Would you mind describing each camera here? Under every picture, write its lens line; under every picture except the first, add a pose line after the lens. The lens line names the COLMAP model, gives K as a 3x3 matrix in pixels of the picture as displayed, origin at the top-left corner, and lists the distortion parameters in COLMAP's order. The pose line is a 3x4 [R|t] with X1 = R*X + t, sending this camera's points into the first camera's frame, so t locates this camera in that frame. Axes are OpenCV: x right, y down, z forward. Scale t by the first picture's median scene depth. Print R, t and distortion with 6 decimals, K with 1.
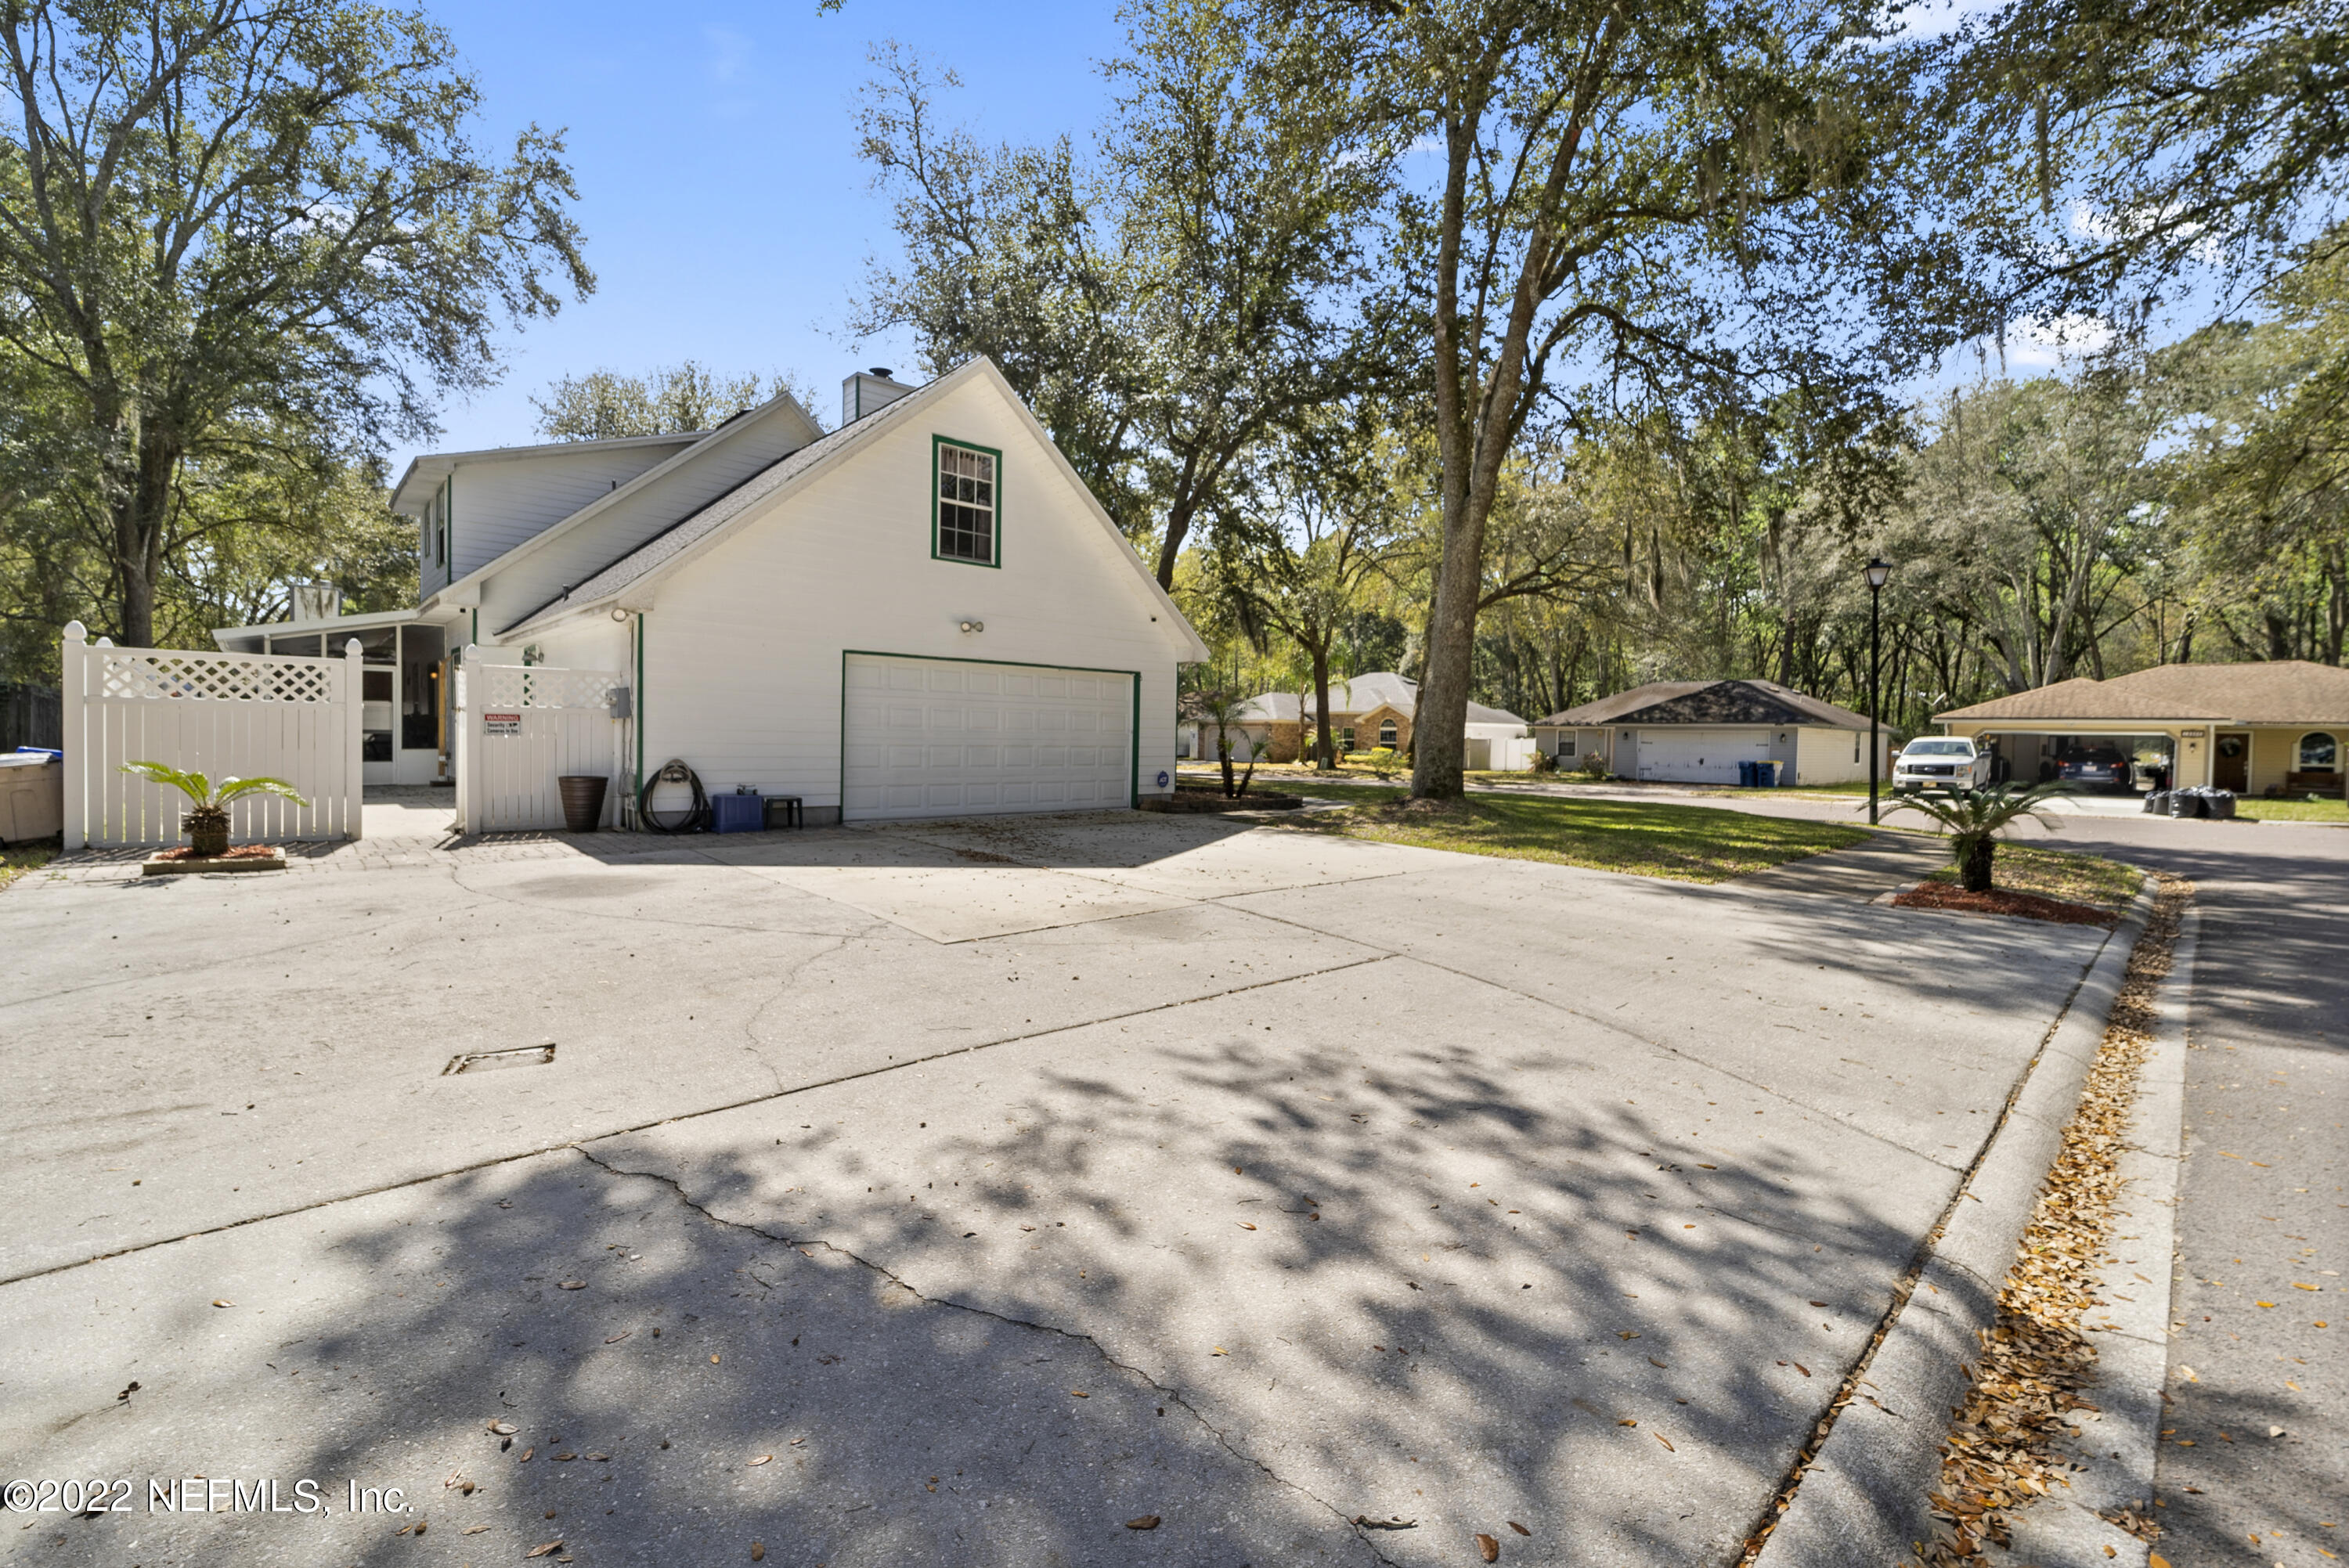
lens RADIAL K [[956.6, 0, 1140.3], [0, 956.6, 754.4], [0, 0, 1]] dist [-0.000626, -0.001116]
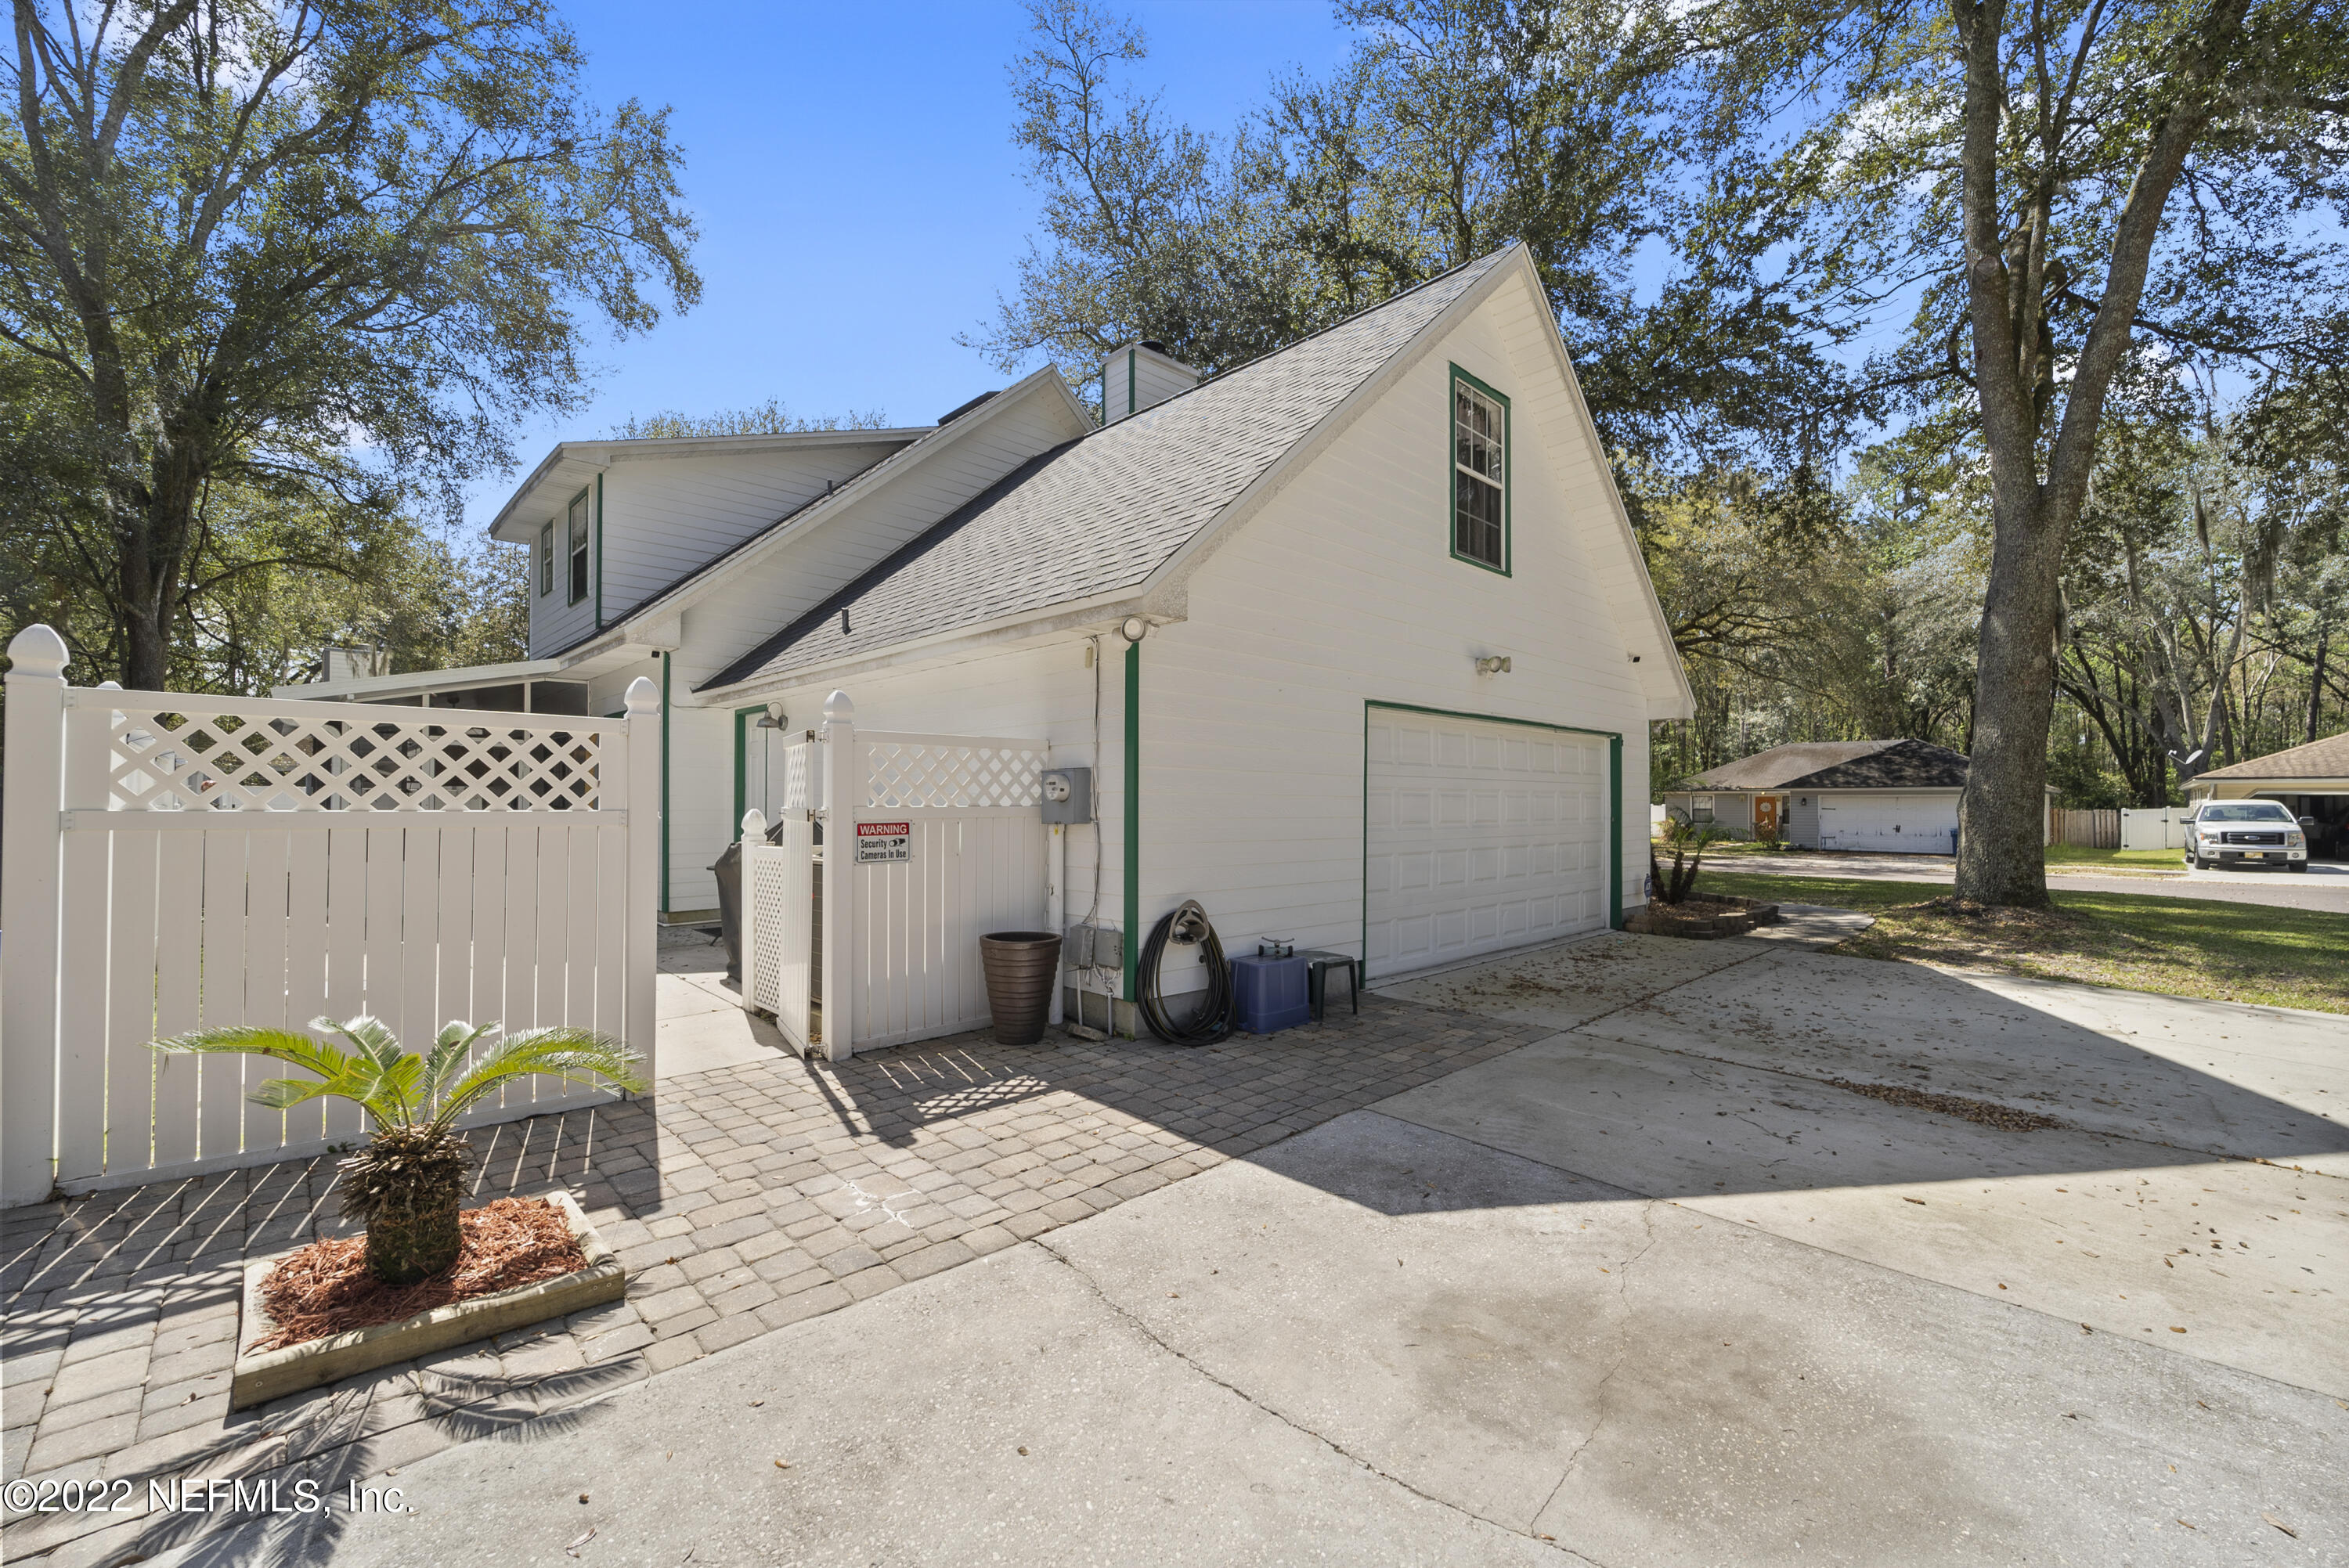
lens RADIAL K [[956.6, 0, 1176.9], [0, 956.6, 786.8], [0, 0, 1]] dist [-0.000626, -0.001116]
pose [[0.999677, -0.013685, 0.021426, -0.226825], [0.014468, 0.999218, -0.036796, -0.017405], [-0.020906, 0.037094, 0.999093, 0.207007]]
